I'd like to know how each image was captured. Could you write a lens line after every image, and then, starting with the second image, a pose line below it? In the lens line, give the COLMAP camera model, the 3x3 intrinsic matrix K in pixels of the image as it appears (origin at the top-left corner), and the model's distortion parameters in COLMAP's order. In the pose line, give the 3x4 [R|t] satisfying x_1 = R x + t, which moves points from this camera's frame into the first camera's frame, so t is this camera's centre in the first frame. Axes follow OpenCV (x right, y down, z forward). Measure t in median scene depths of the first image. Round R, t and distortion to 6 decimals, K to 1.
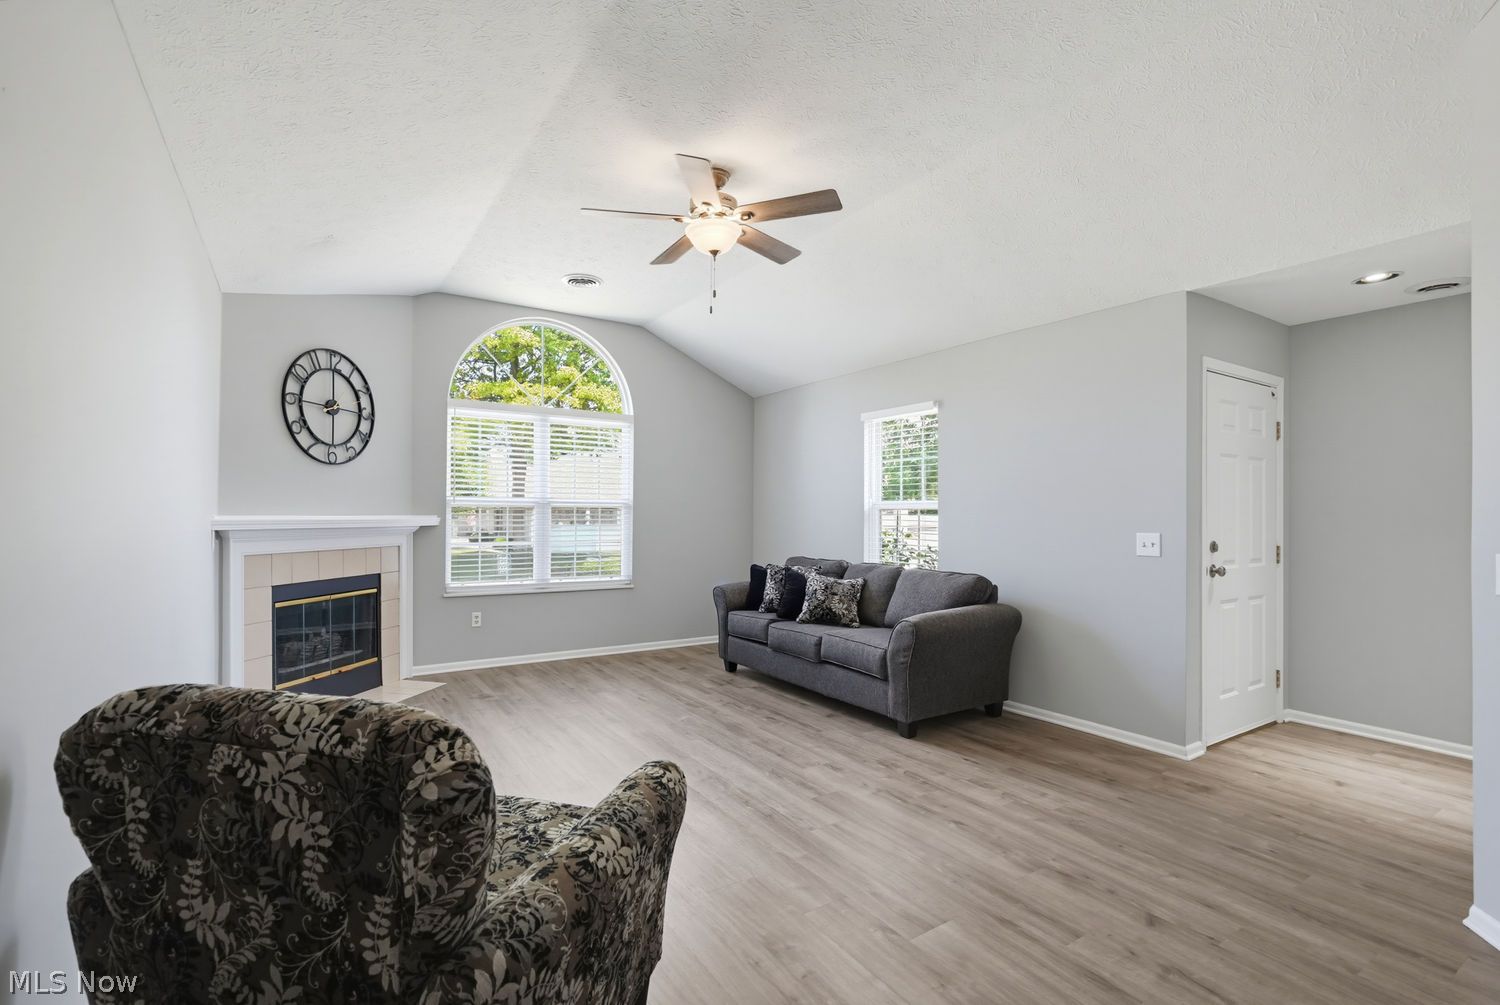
lens RADIAL K [[686.2, 0, 746.0], [0, 686.2, 516.6], [0, 0, 1]] dist [-0.009052, 0.002321]
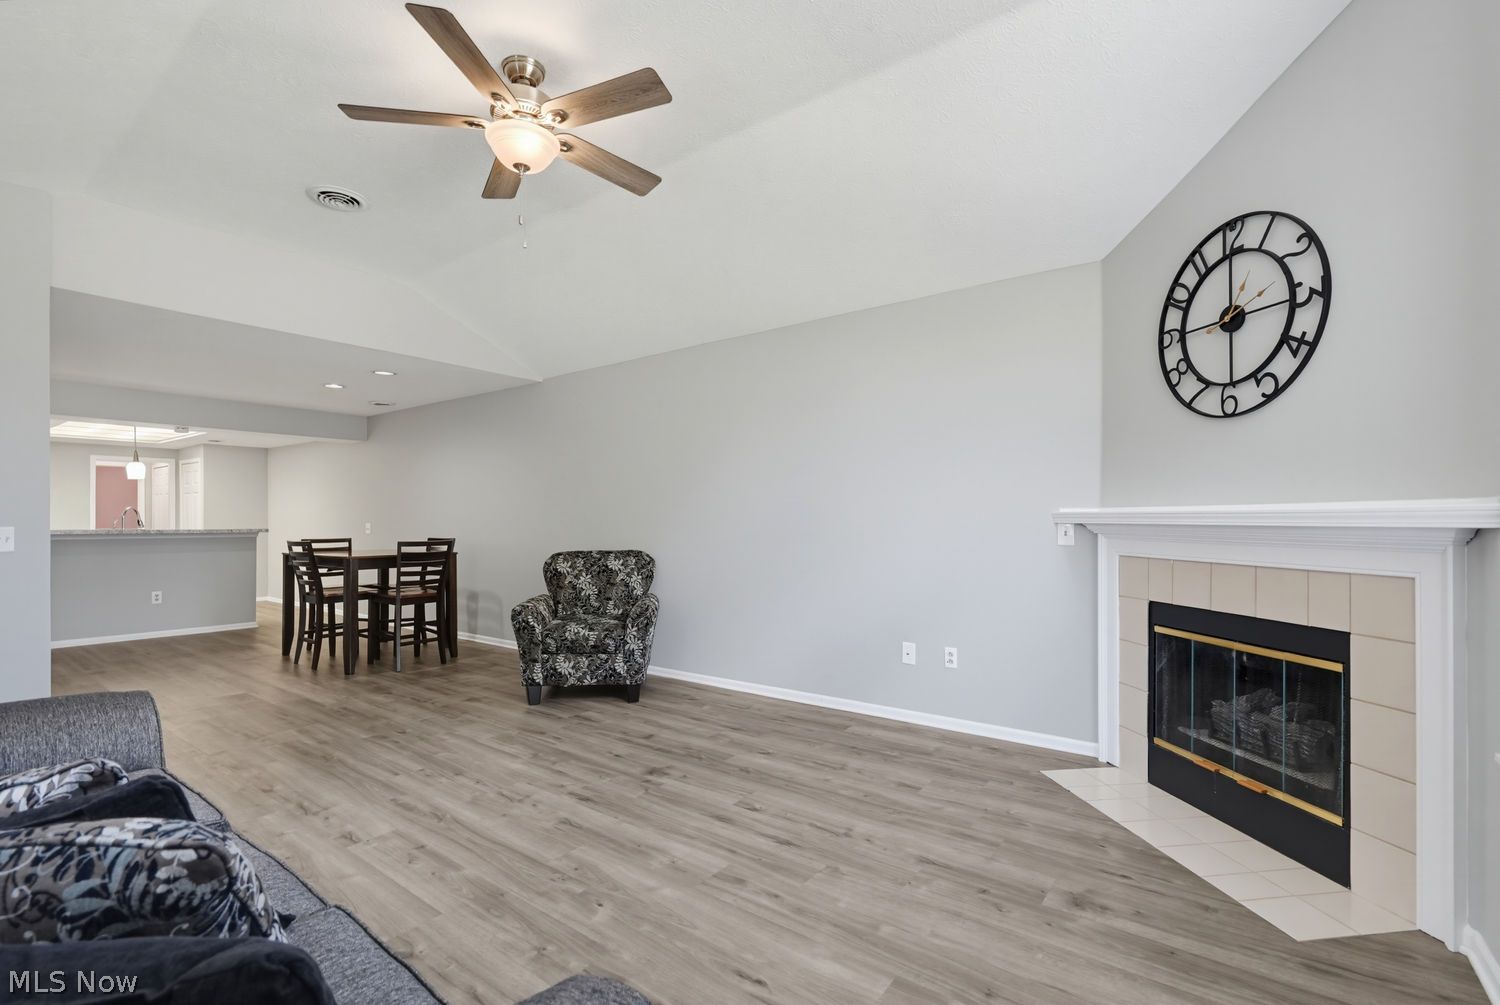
lens RADIAL K [[686.2, 0, 763.1], [0, 686.2, 523.6], [0, 0, 1]] dist [-0.009052, 0.002321]
pose [[-0.936340, 0.005576, -0.351051, -0.028302], [0.000606, 0.999898, 0.014266, 0.005995], [0.351095, 0.013145, -0.936248, 1.406793]]
